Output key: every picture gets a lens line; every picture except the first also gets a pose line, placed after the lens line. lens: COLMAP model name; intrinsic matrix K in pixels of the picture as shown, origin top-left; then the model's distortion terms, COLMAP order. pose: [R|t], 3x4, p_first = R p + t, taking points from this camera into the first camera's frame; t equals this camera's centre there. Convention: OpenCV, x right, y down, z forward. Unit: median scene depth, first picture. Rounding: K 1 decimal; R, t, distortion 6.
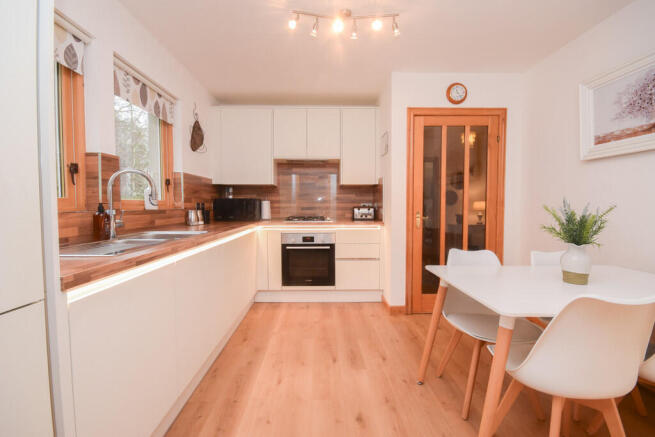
lens RADIAL K [[289.5, 0, 326.2], [0, 289.5, 217.0], [0, 0, 1]] dist [-0.003085, -0.001279]
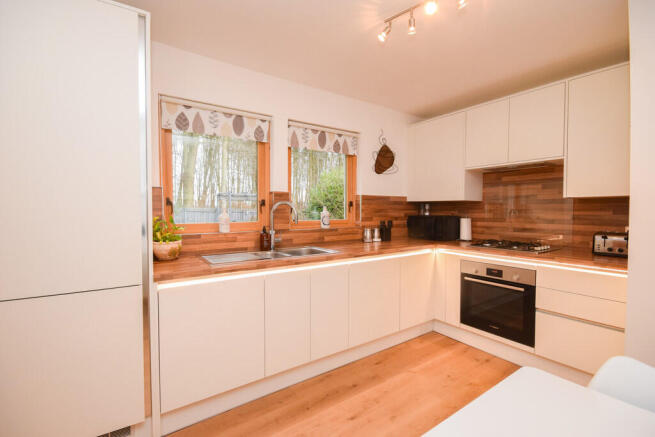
lens RADIAL K [[289.5, 0, 326.2], [0, 289.5, 217.0], [0, 0, 1]] dist [-0.003085, -0.001279]
pose [[0.555446, 0.020596, -0.831297, 0.355294], [-0.036227, 0.999343, 0.000554, -0.058868], [0.830763, 0.029808, 0.555828, 0.231547]]
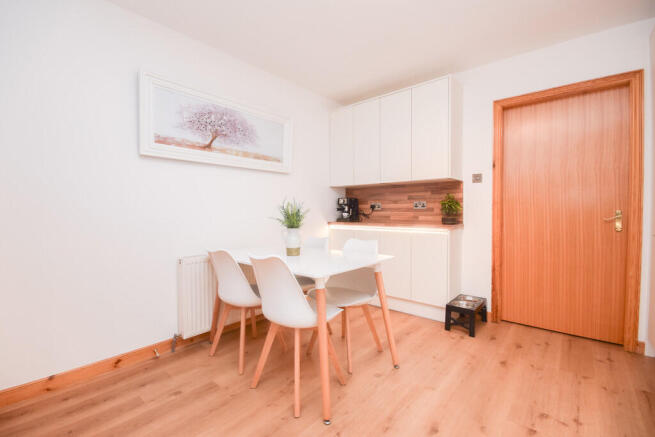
lens RADIAL K [[291.8, 0, 312.1], [0, 291.8, 215.9], [0, 0, 1]] dist [-0.001296, -0.000465]
pose [[-0.734897, -0.011914, 0.678074, -0.112914], [0.029307, 0.998354, 0.049303, -0.020238], [-0.677545, 0.056105, -0.733338, 0.977577]]
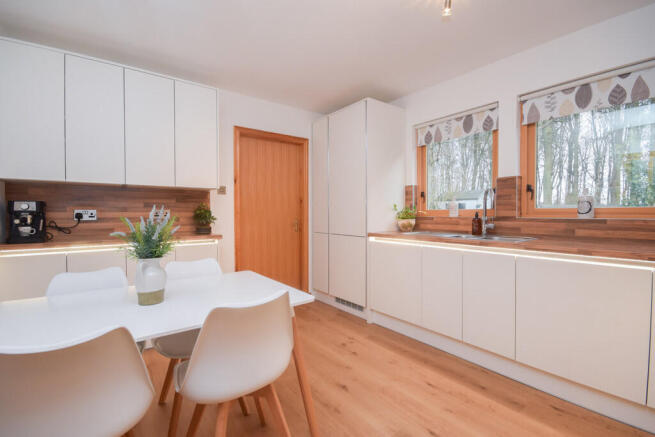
lens RADIAL K [[301.9, 0, 328.5], [0, 301.9, 213.3], [0, 0, 1]] dist [0.022308, -0.000283]
pose [[-0.804230, 0.003712, -0.594307, 0.481005], [-0.022962, 0.999040, 0.037312, -0.046186], [0.593875, 0.043653, -0.803372, 1.012304]]
